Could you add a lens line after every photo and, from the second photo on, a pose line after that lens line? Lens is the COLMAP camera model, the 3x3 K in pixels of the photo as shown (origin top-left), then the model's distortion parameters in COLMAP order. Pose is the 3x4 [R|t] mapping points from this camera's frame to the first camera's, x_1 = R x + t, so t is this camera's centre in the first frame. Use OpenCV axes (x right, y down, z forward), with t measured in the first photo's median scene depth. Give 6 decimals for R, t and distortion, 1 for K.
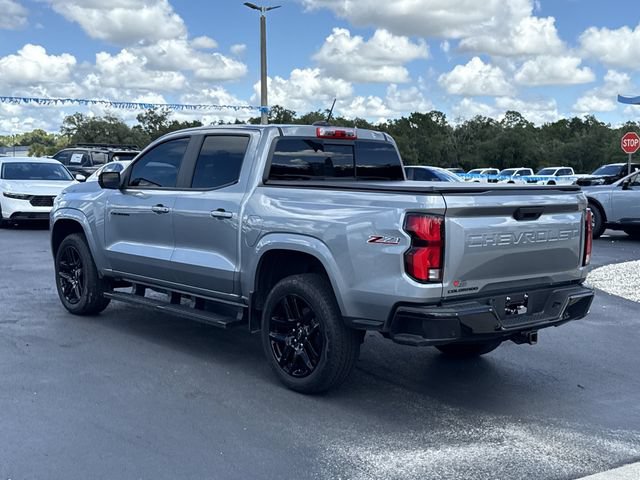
lens RADIAL K [[811.8, 0, 320.0], [0, 811.8, 240.0], [0, 0, 1]] dist [0.120314, -0.007165]
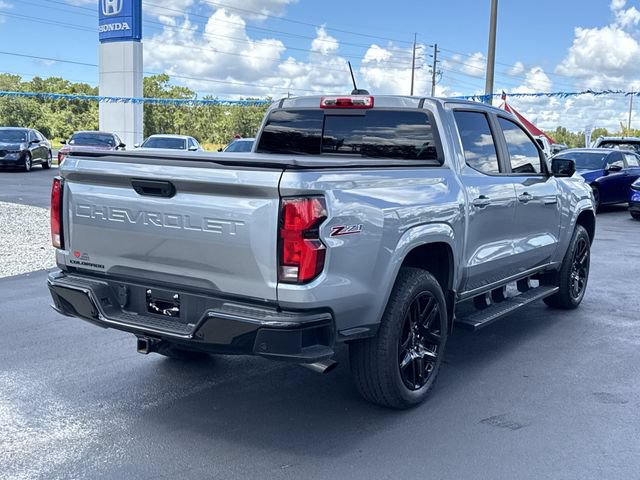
lens RADIAL K [[766.5, 0, 320.0], [0, 766.5, 240.0], [0, 0, 1]] dist [0.065988, -0.014707]
pose [[0.304206, 0.112366, -0.945956, 1.019324], [-0.116845, 0.989922, 0.080013, -0.061619], [0.945413, 0.086190, 0.314269, 0.931766]]
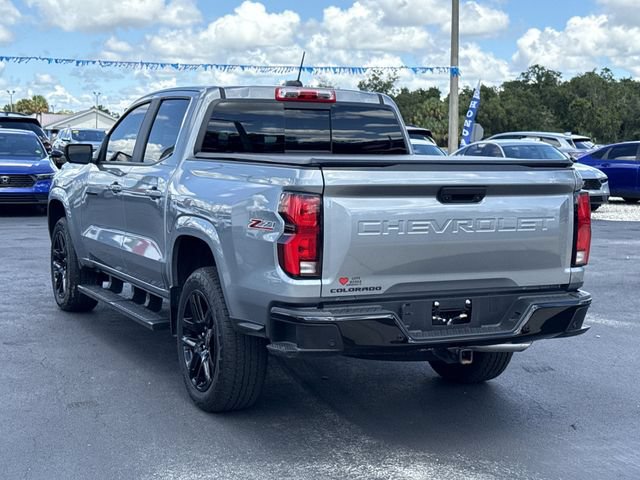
lens RADIAL K [[1026.5, 0, 320.0], [0, 1026.5, 240.0], [0, 0, 1]] dist [0.130749, -0.019960]
pose [[0.967556, 0.022614, -0.251642, 0.374609], [-0.022089, 0.999744, 0.004909, 0.008664], [0.251689, 0.000808, 0.967808, 0.024362]]
